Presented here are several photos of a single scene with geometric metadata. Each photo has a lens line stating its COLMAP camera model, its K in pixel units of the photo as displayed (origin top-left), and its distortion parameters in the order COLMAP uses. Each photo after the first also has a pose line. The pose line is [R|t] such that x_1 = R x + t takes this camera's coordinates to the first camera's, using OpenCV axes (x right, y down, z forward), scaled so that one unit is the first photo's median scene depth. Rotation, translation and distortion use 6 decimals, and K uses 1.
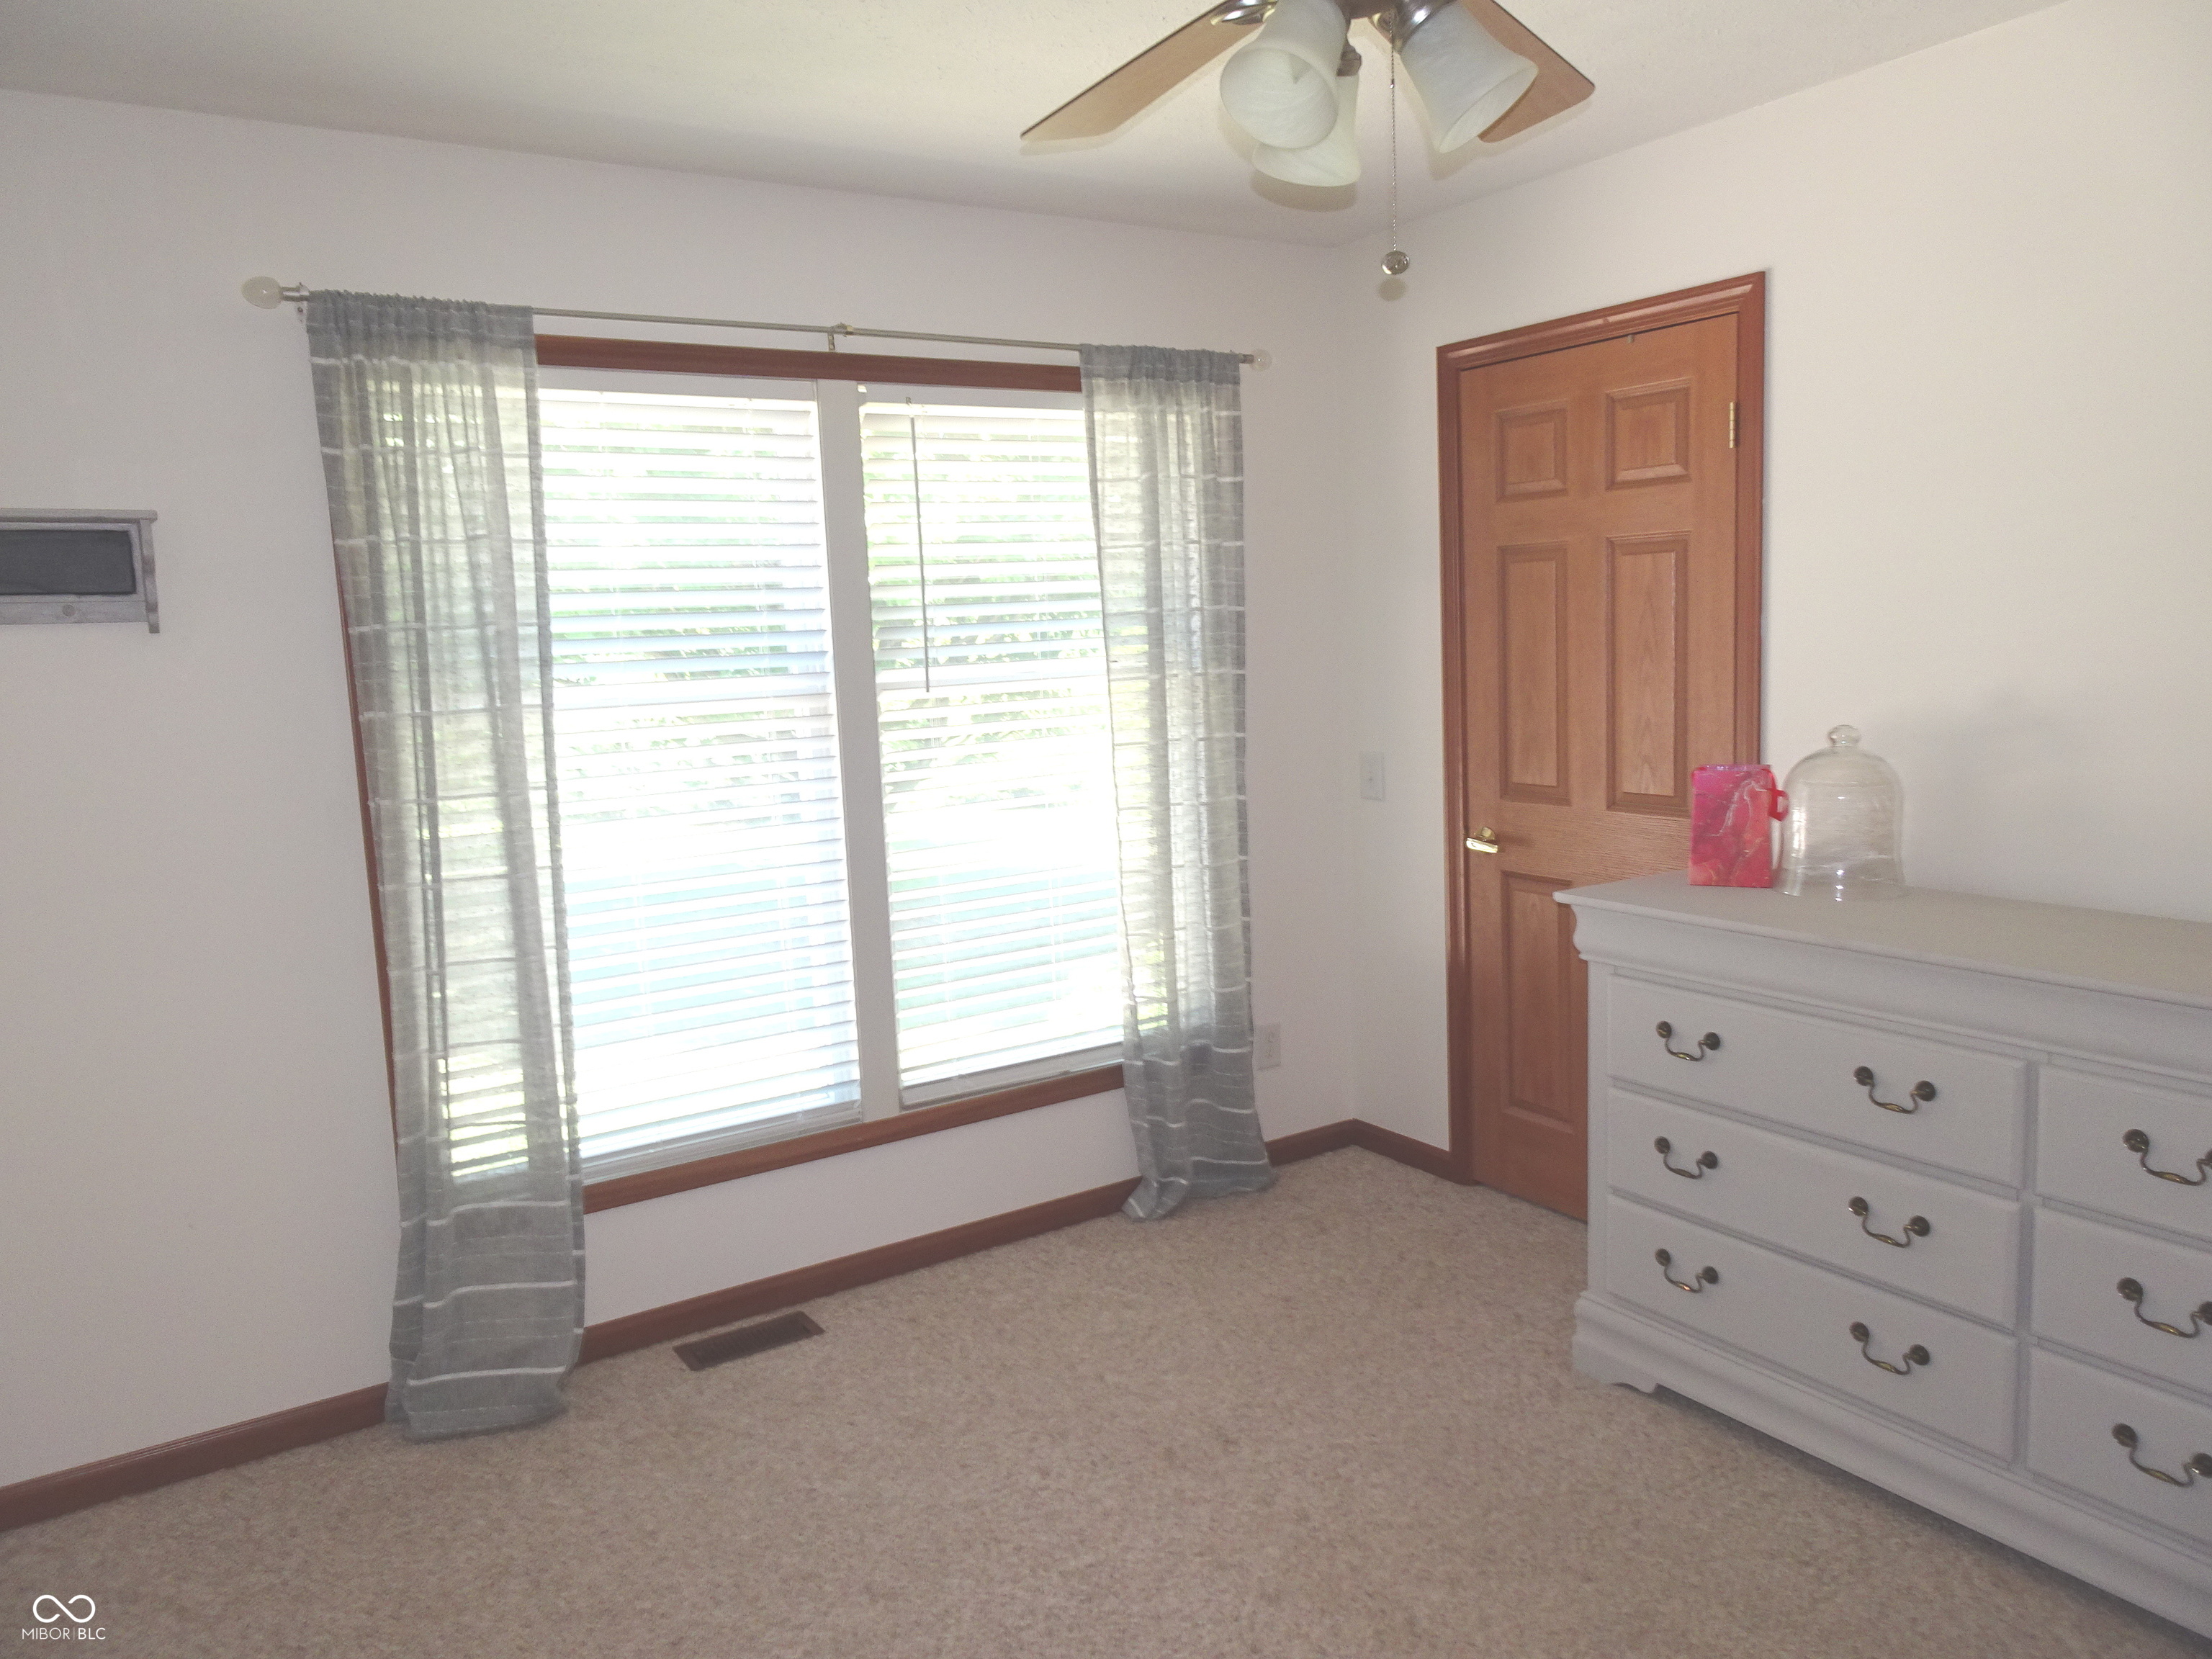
lens RADIAL K [[1576.9, 0, 1106.8], [0, 1576.9, 824.8], [0, 0, 1]] dist [0.007607, -0.001135]
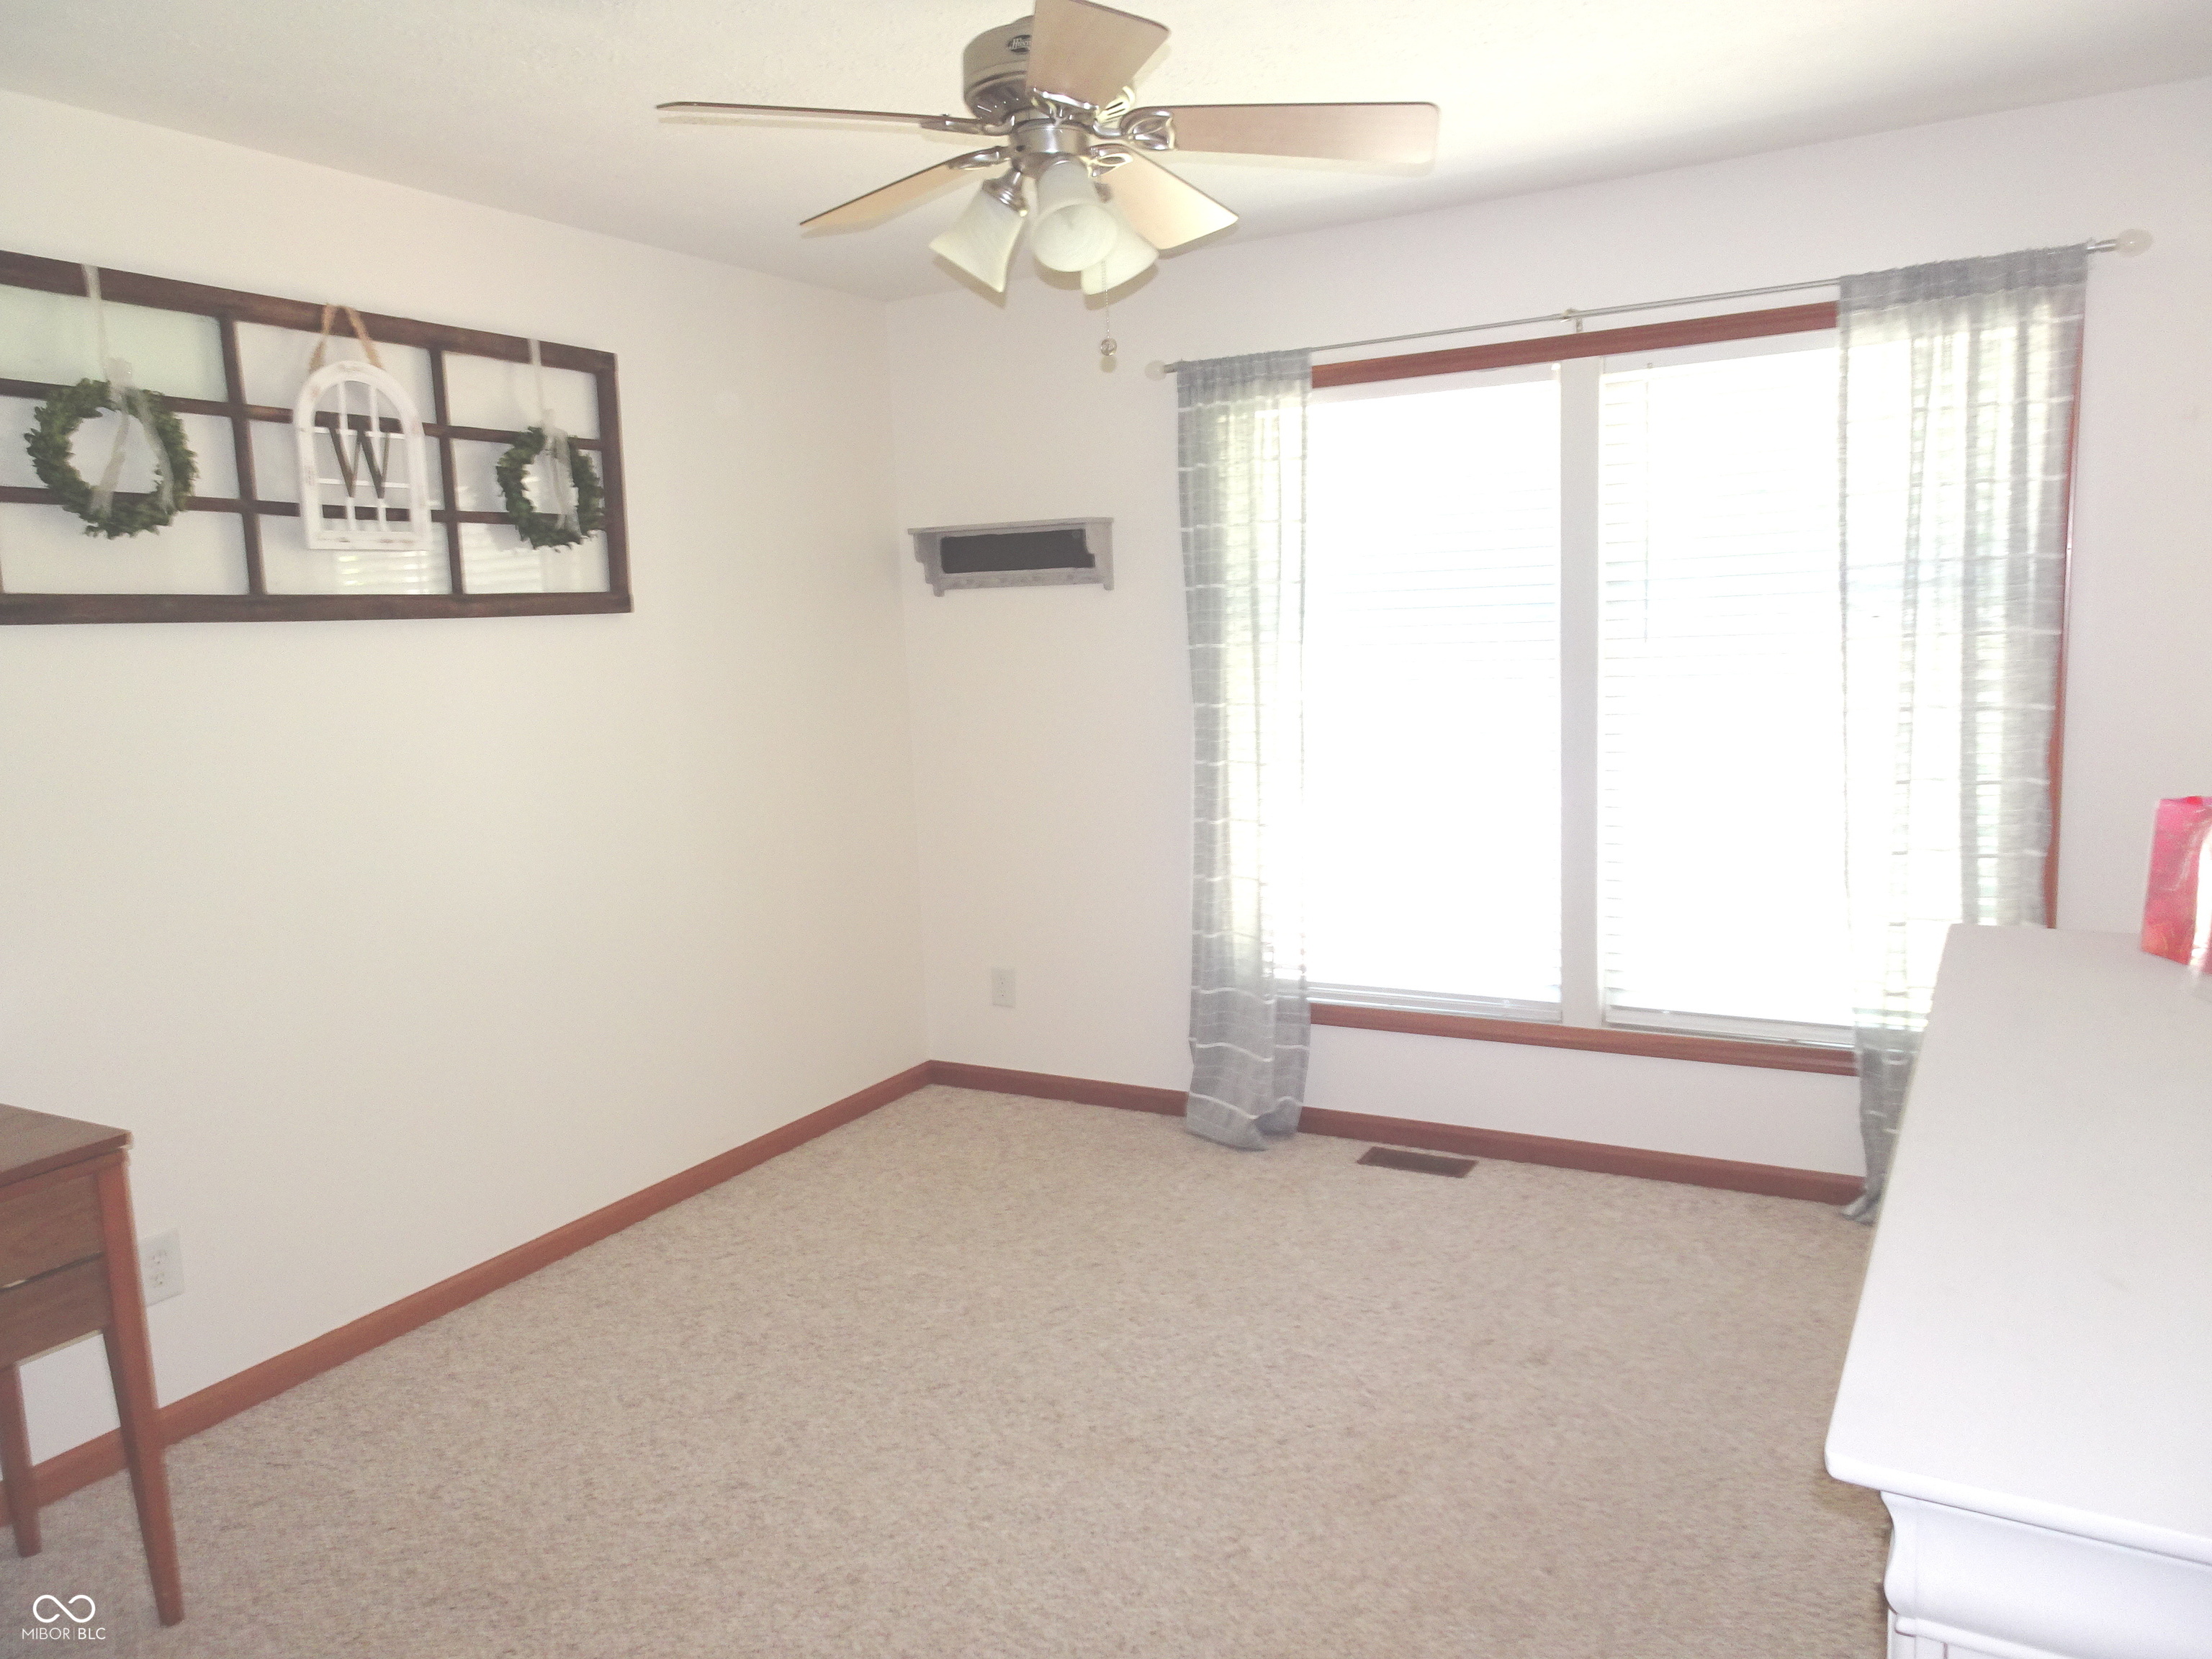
lens RADIAL K [[1576.9, 0, 1111.6], [0, 1576.9, 828.7], [0, 0, 1]] dist [0.007607, -0.001135]
pose [[0.465136, 0.144916, -0.873297, 0.698938], [-0.088211, 0.989187, 0.117164, -0.055891], [0.880833, 0.022537, 0.472890, 0.195334]]
